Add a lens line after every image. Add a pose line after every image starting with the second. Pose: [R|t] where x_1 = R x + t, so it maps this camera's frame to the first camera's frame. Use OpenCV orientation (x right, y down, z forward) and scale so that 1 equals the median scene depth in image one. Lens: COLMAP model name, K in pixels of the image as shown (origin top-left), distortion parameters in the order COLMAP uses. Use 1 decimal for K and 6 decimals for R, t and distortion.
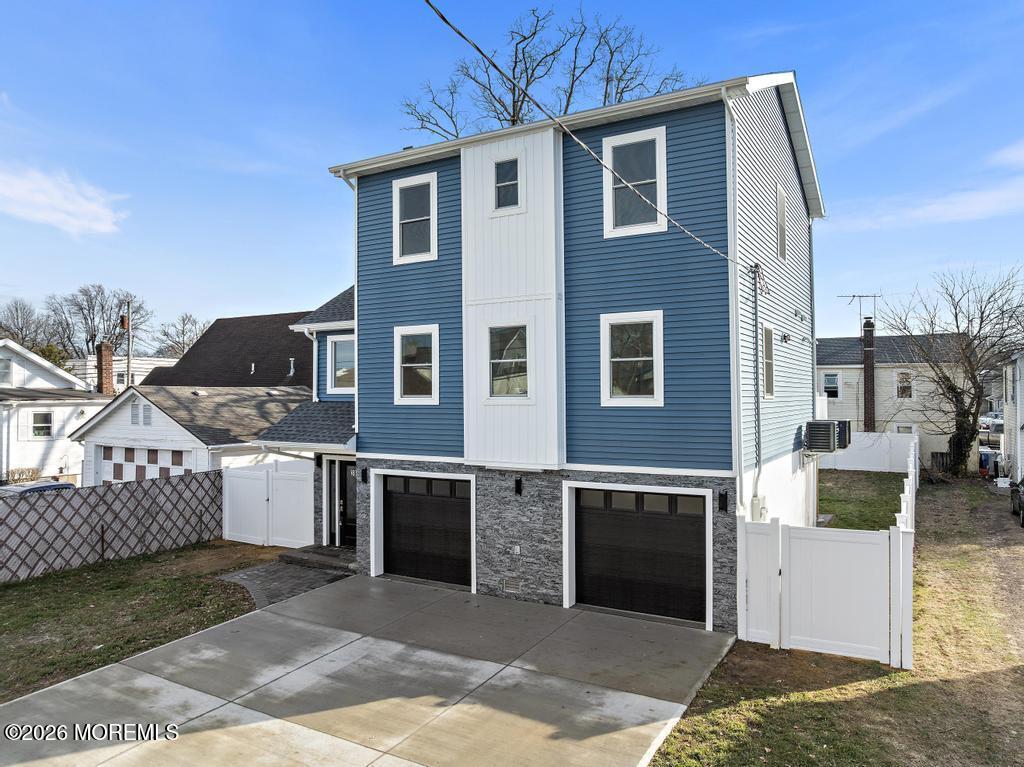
lens RADIAL K [[721.7, 0, 512.0], [0, 721.7, 383.5], [0, 0, 1]] dist [-0.039609, -0.001253]
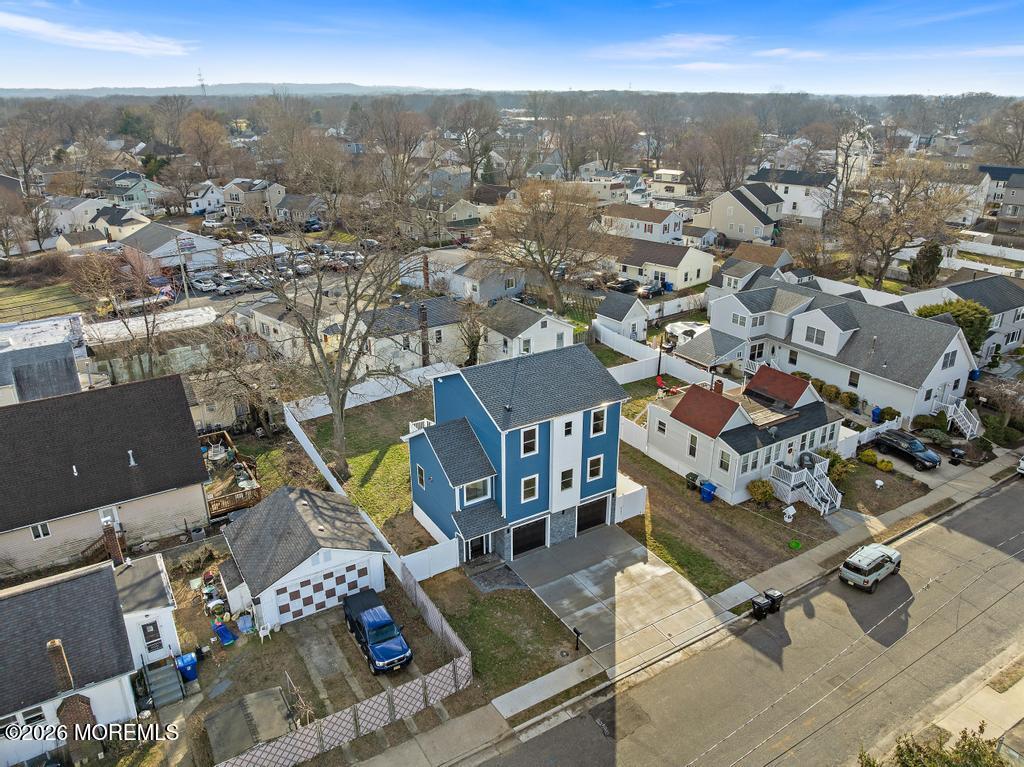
lens RADIAL K [[730.4, 0, 512.0], [0, 730.4, 383.5], [0, 0, 1]] dist [-0.040960, 0.005444]
pose [[0.469852, -0.326765, 0.820039, -2.615715], [-0.012550, 0.926398, 0.376337, -1.630965], [-0.882656, -0.187114, 0.431169, -0.084301]]
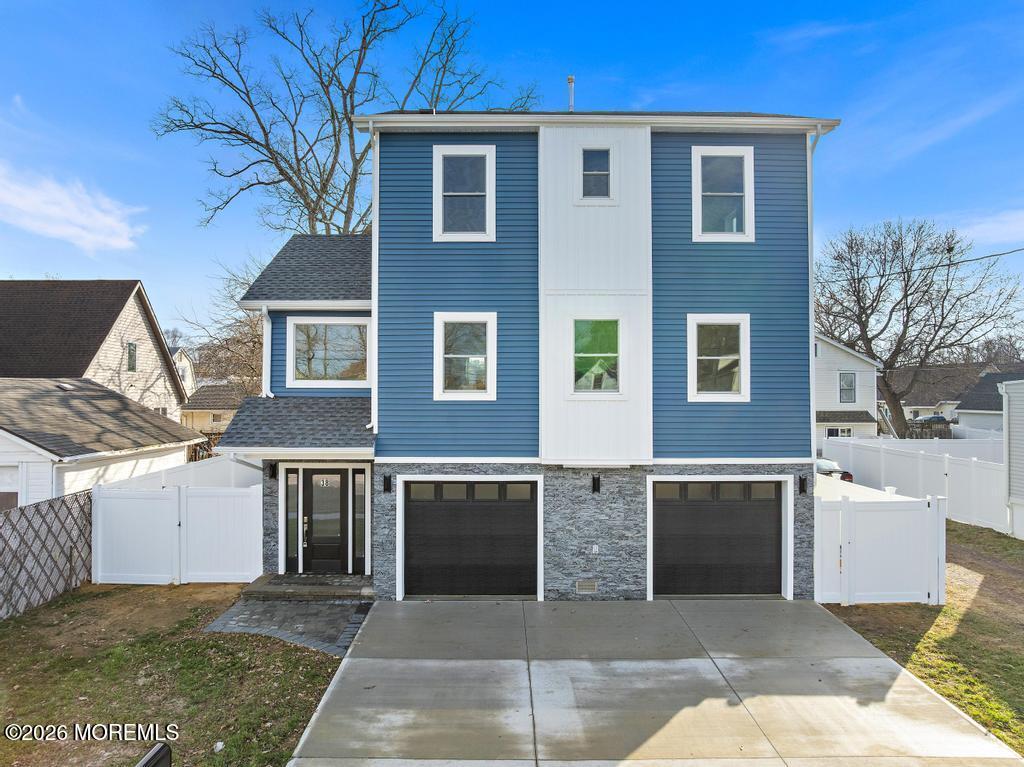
lens RADIAL K [[730.4, 0, 512.0], [0, 730.4, 383.5], [0, 0, 1]] dist [-0.040960, 0.005444]
pose [[0.859377, 0.013978, 0.511151, -0.610872], [-0.014220, 0.999893, -0.003437, 0.011789], [-0.511144, -0.004315, 0.859484, 0.214893]]
